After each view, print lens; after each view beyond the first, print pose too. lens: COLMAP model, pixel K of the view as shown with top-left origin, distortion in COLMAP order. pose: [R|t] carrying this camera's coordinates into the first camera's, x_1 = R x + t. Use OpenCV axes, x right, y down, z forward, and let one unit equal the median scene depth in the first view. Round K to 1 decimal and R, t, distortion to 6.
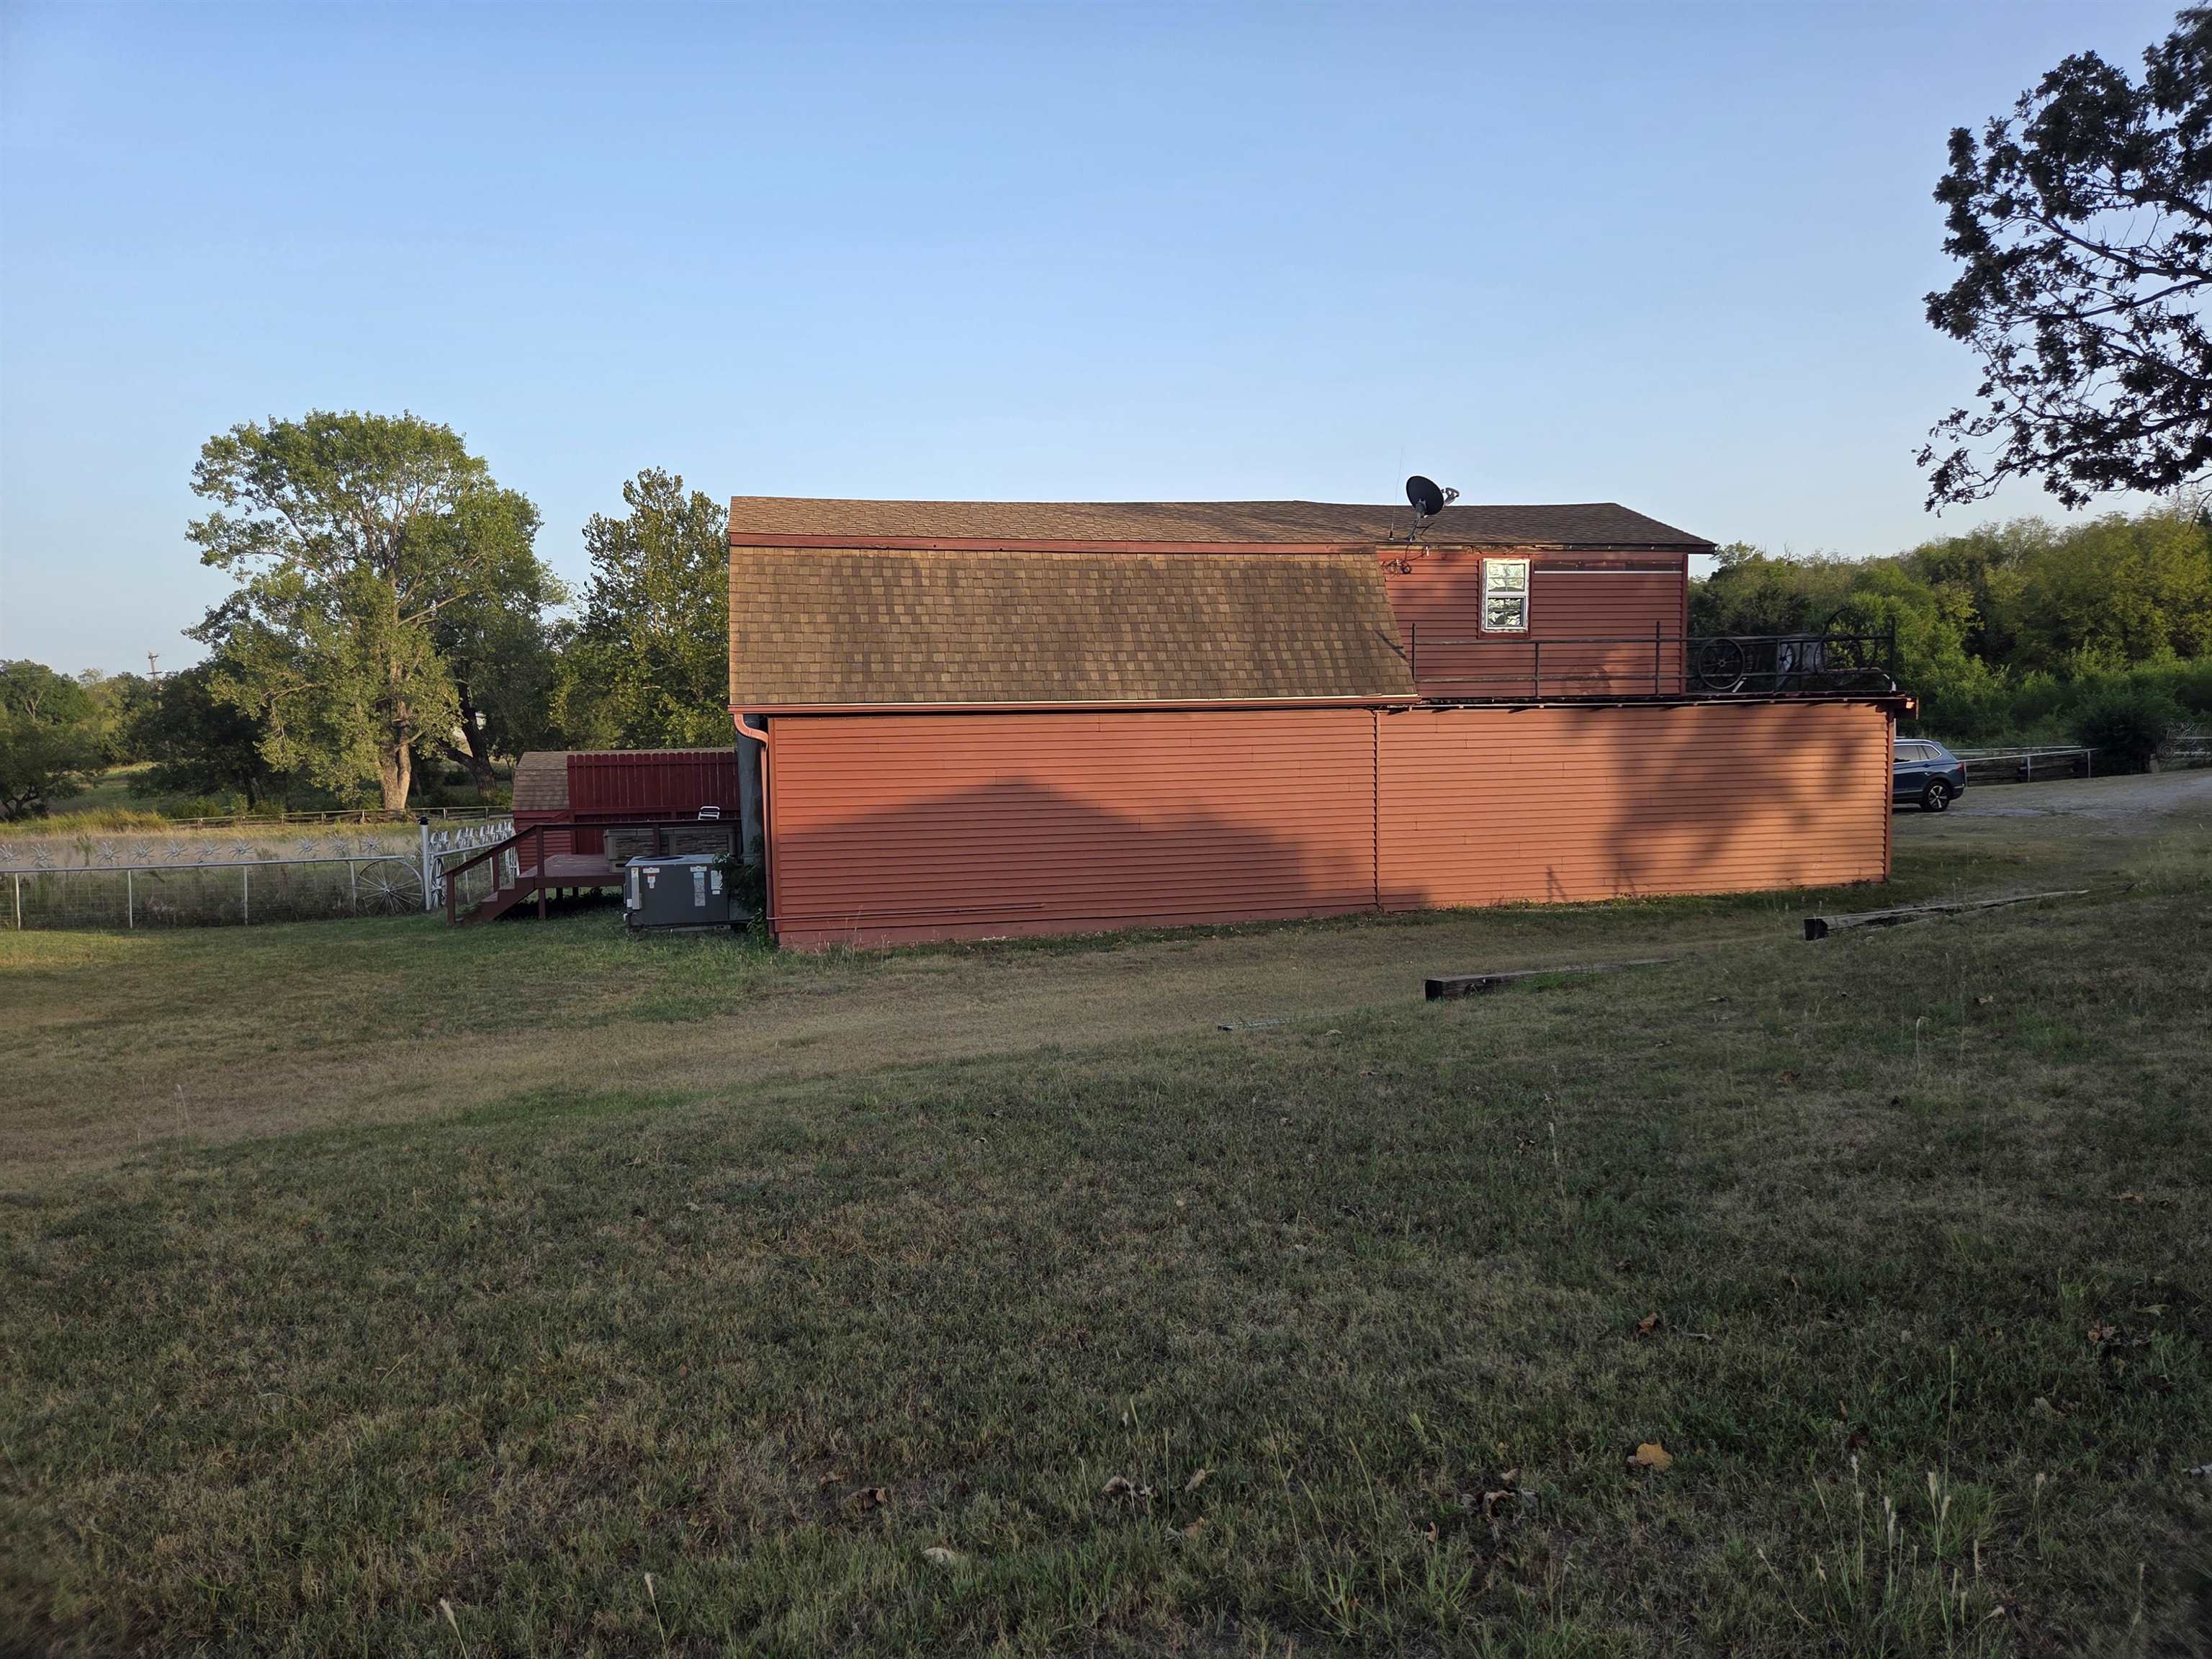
lens RADIAL K [[1486.0, 0, 1105.6], [0, 1486.0, 829.4], [0, 0, 1]] dist [0.000794, 0.000127]
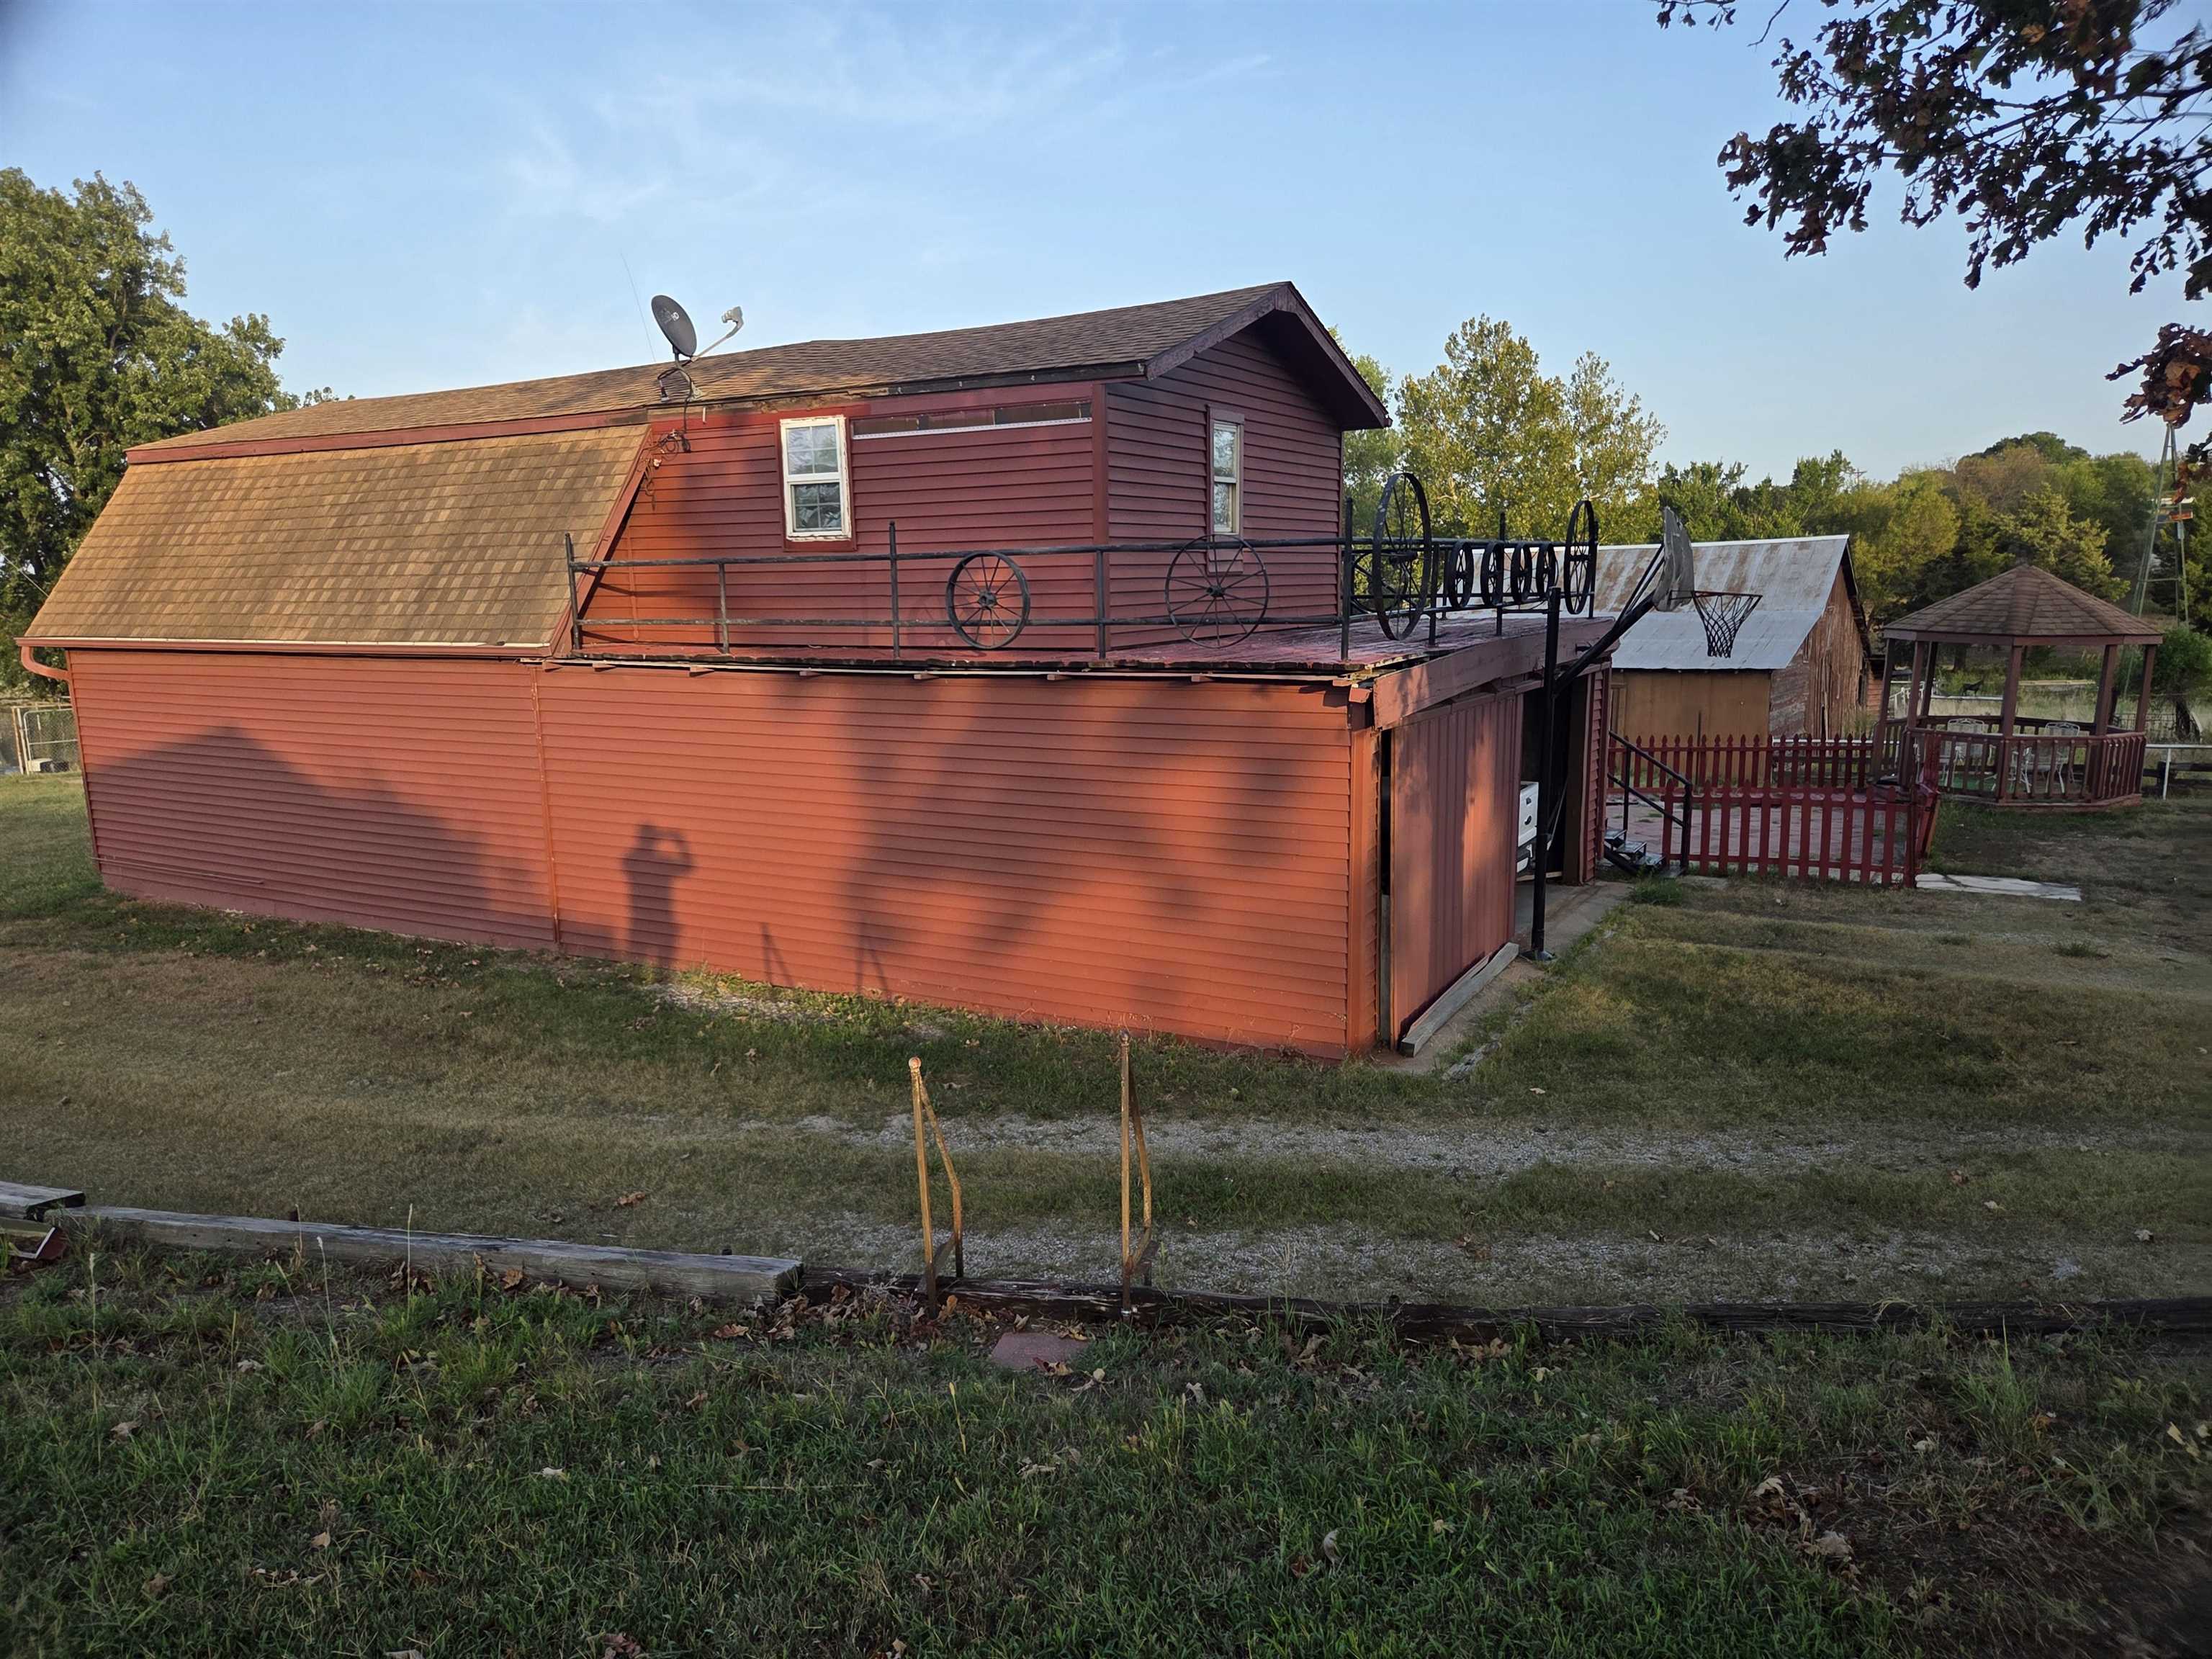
lens RADIAL K [[1486.0, 0, 1105.9], [0, 1486.0, 830.6], [0, 0, 1]] dist [0.000794, 0.000127]
pose [[0.787825, 0.093809, -0.608713, 0.759631], [-0.067479, 0.995530, 0.066087, -0.062022], [0.612191, -0.010989, 0.790634, 0.593443]]
